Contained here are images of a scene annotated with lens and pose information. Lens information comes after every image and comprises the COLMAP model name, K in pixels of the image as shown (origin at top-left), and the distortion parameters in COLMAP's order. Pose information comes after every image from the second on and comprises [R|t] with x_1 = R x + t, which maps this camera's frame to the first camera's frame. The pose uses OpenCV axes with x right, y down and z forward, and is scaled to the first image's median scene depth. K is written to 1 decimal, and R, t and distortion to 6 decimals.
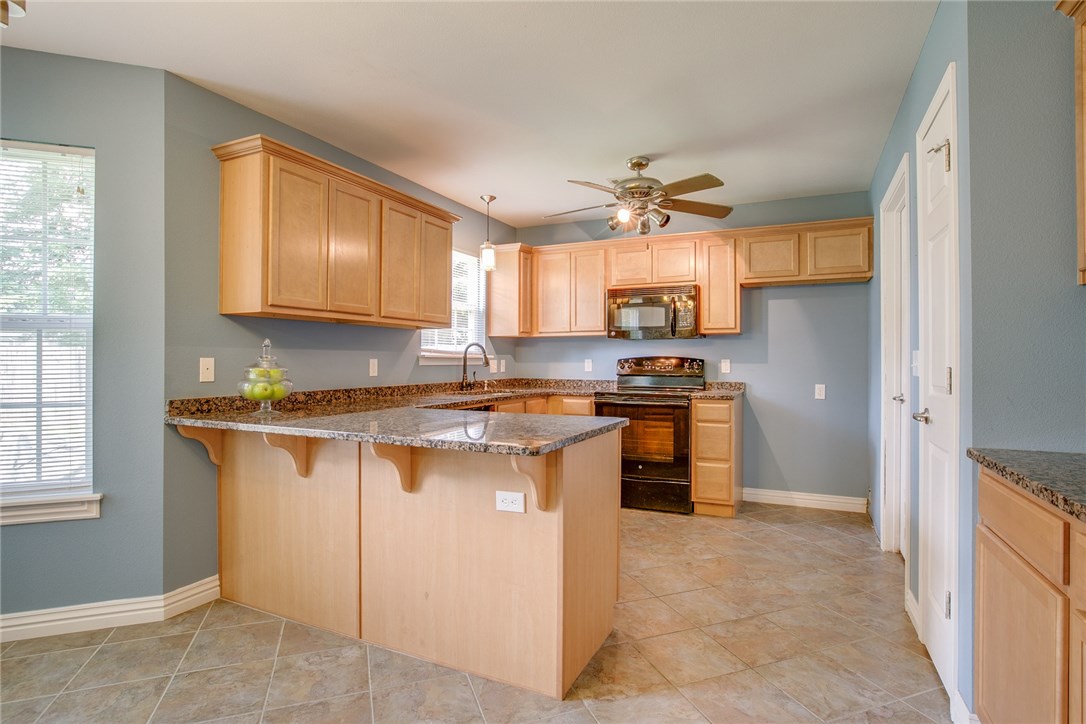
lens RADIAL K [[557.4, 0, 546.3], [0, 557.4, 358.8], [0, 0, 1]] dist [-0.038272, 0.026741]
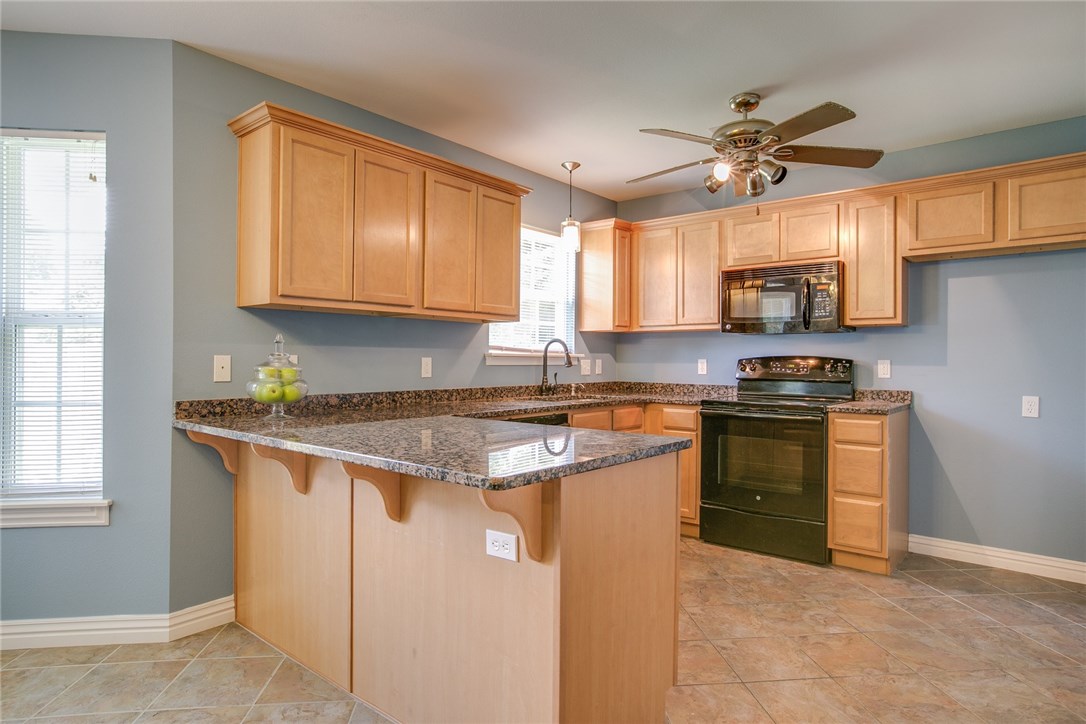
lens RADIAL K [[619.6, 0, 546.8], [0, 619.6, 359.2], [0, 0, 1]] dist [-0.023975, 0.028067]
pose [[0.969328, 0.004225, -0.245735, 0.098244], [-0.004026, 0.999991, 0.001311, 0.000822], [0.245739, -0.000281, 0.969336, 0.095956]]
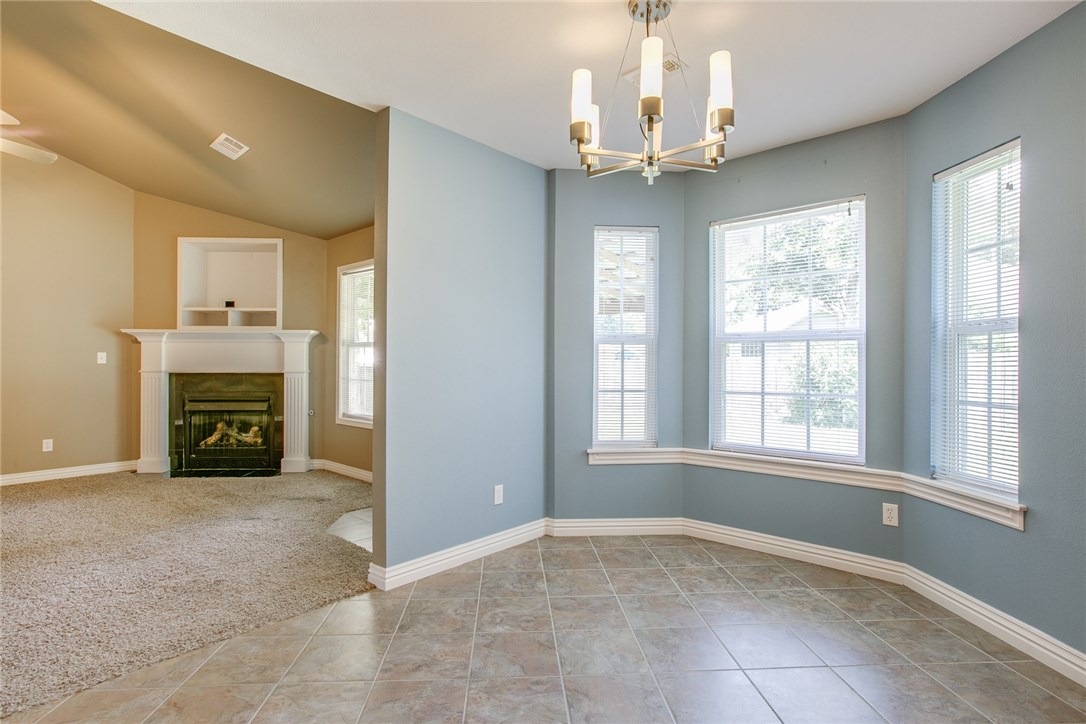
lens RADIAL K [[557.4, 0, 552.6], [0, 557.4, 358.6], [0, 0, 1]] dist [-0.038272, 0.026741]
pose [[-0.287043, -0.004931, -0.957905, 0.179703], [0.000077, 0.999987, -0.005170, 0.001067], [0.957918, -0.001558, -0.287039, 0.295393]]
